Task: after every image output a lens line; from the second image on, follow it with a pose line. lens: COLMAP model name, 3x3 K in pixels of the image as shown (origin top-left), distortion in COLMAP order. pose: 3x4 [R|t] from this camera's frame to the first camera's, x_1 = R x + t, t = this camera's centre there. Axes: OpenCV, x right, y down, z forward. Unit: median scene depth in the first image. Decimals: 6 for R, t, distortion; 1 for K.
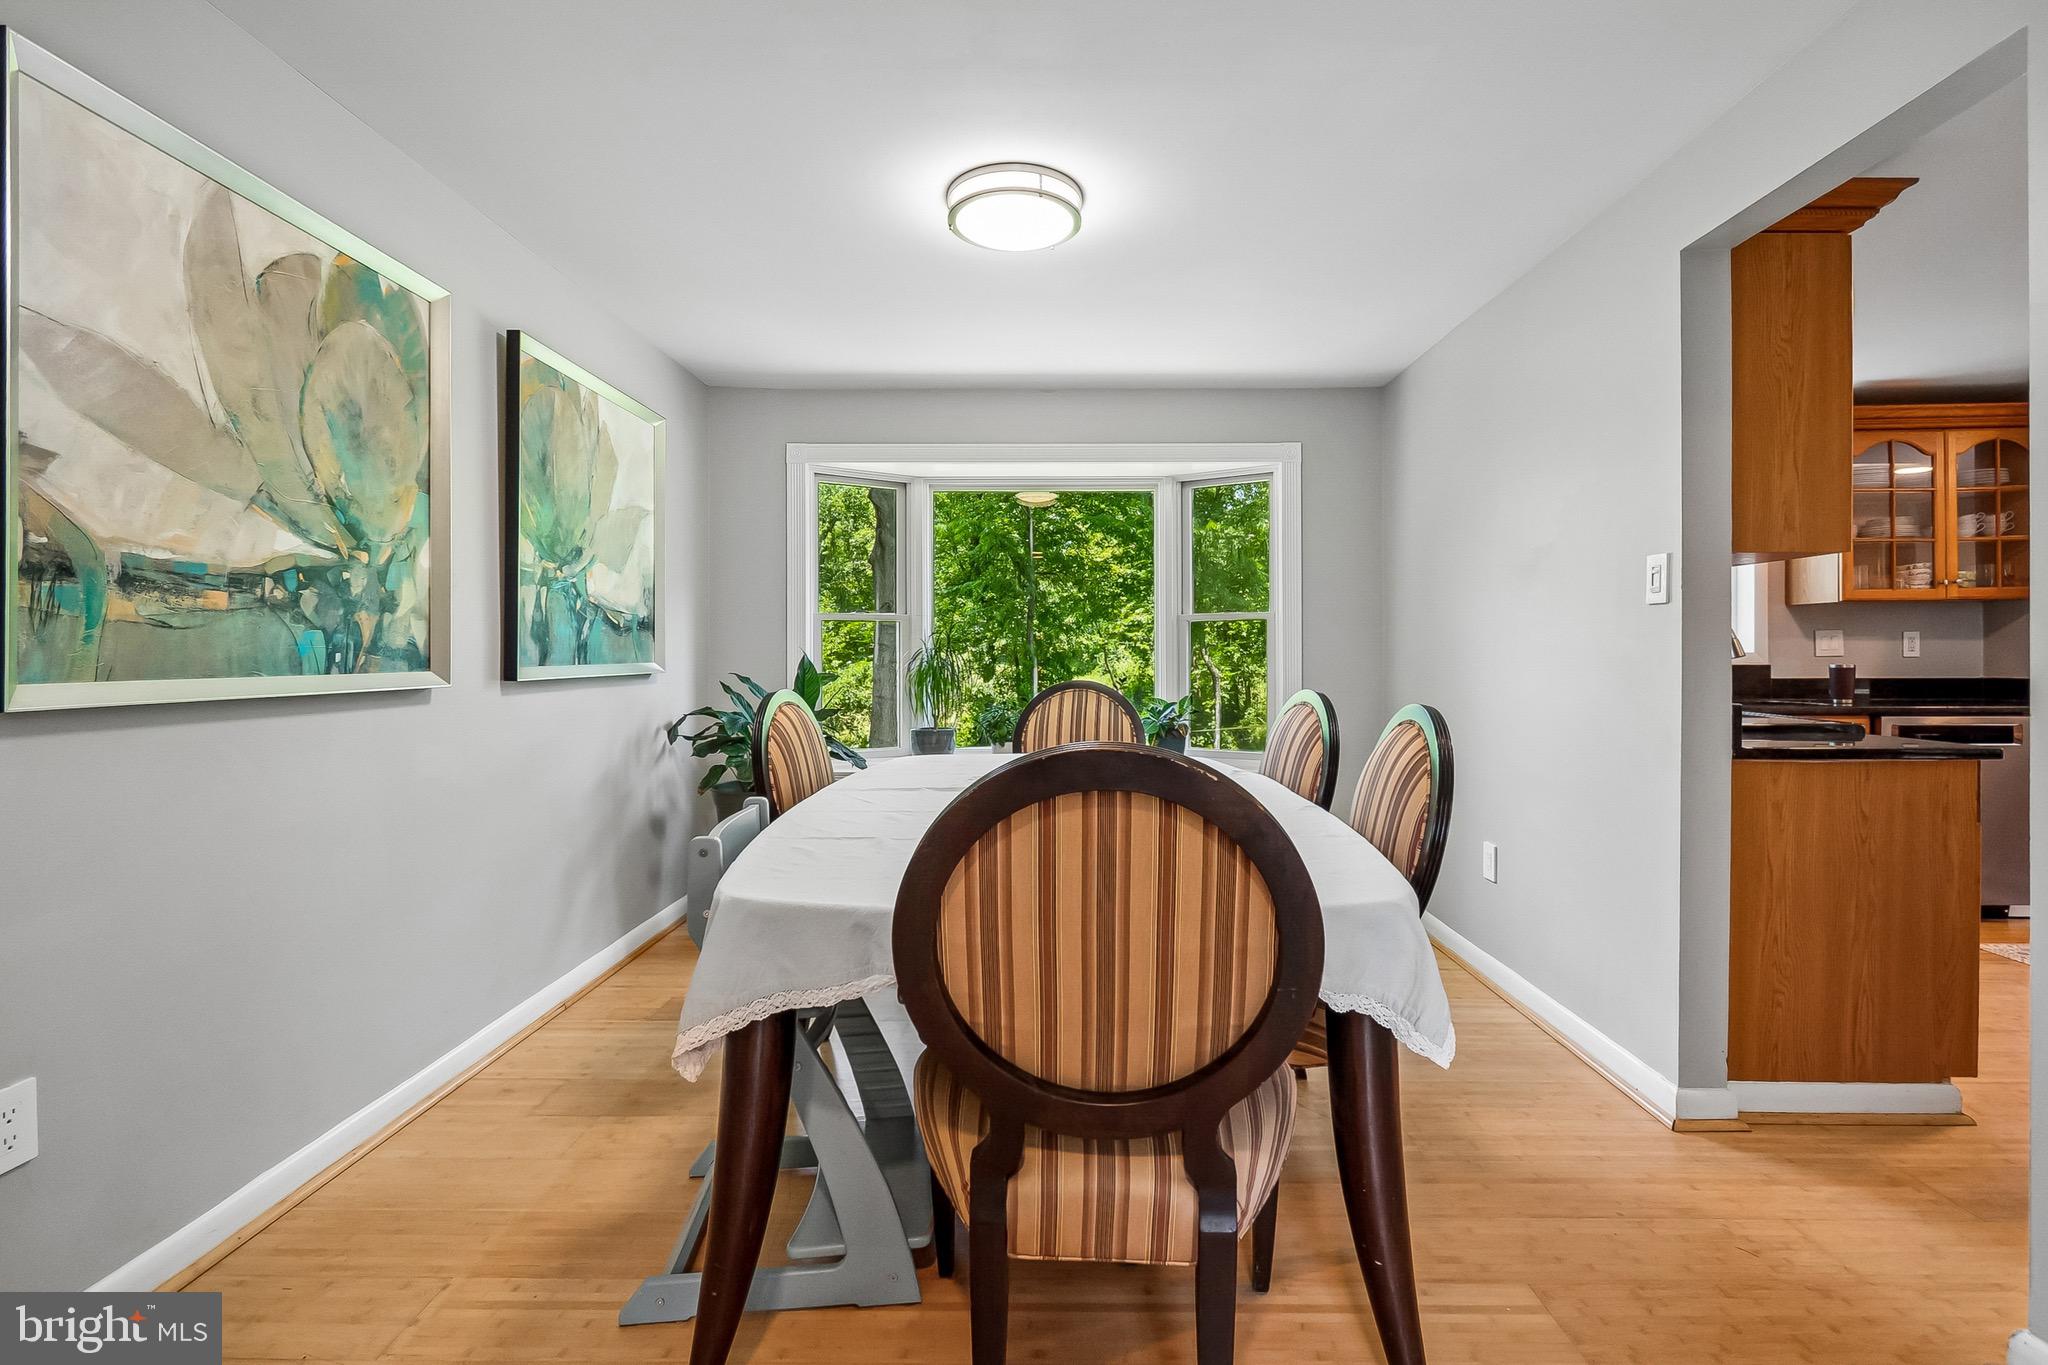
lens RADIAL K [[924.2, 0, 1029.9], [0, 924.2, 649.9], [0, 0, 1]] dist [0.011039, -0.003935]
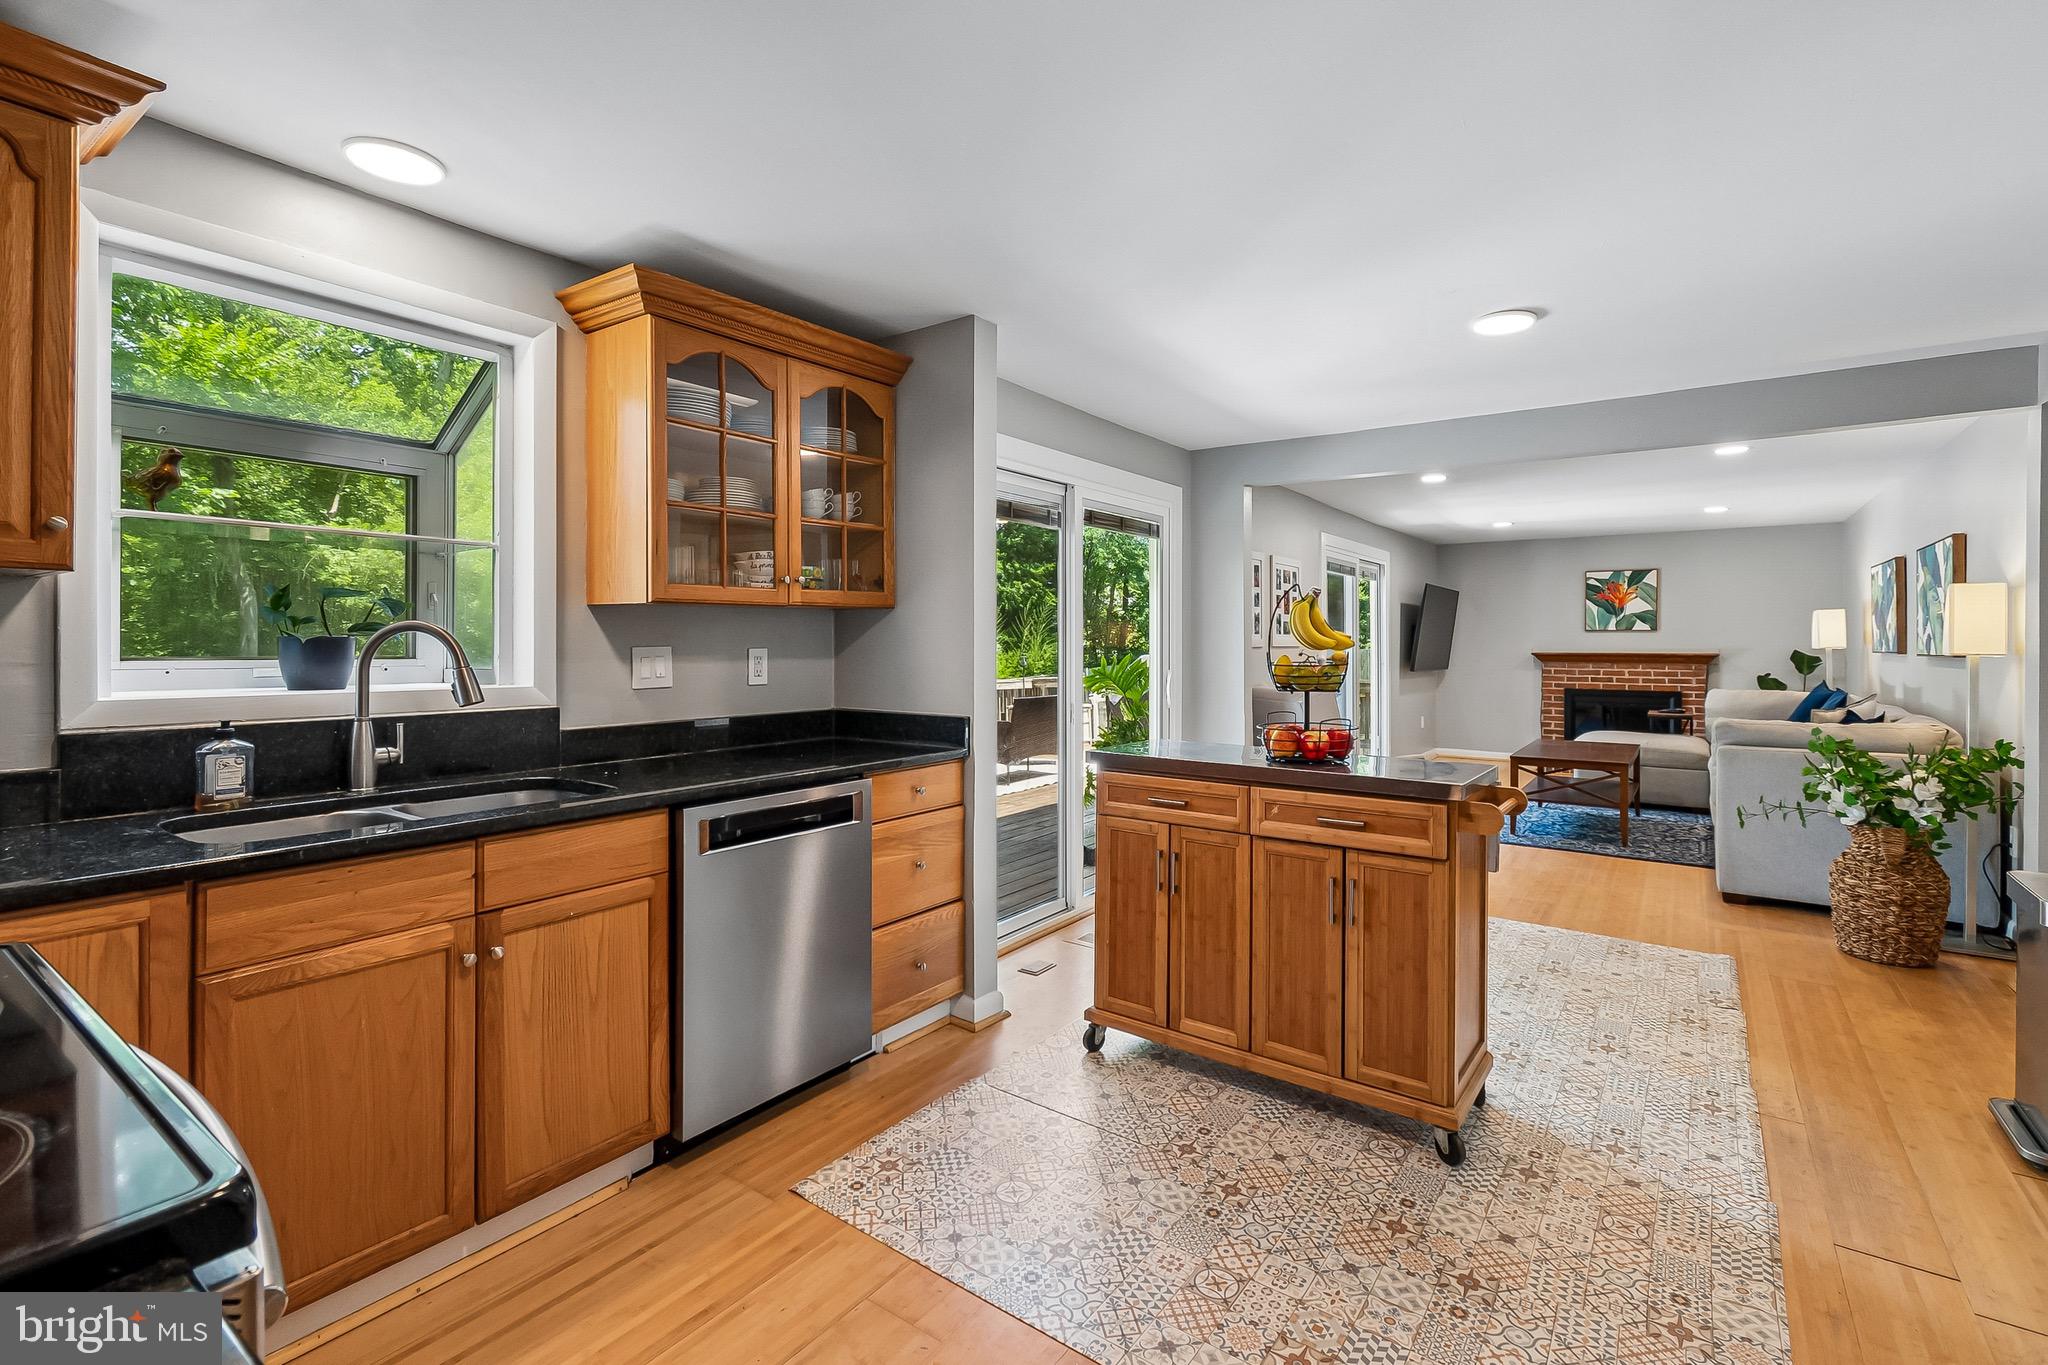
lens RADIAL K [[924.2, 0, 1029.9], [0, 924.2, 649.9], [0, 0, 1]] dist [0.011039, -0.003935]
pose [[0.575100, -0.004233, 0.818072, 0.531800], [-0.009678, 0.999881, 0.011977, -0.031549], [-0.818026, -0.014805, 0.574991, 0.463238]]
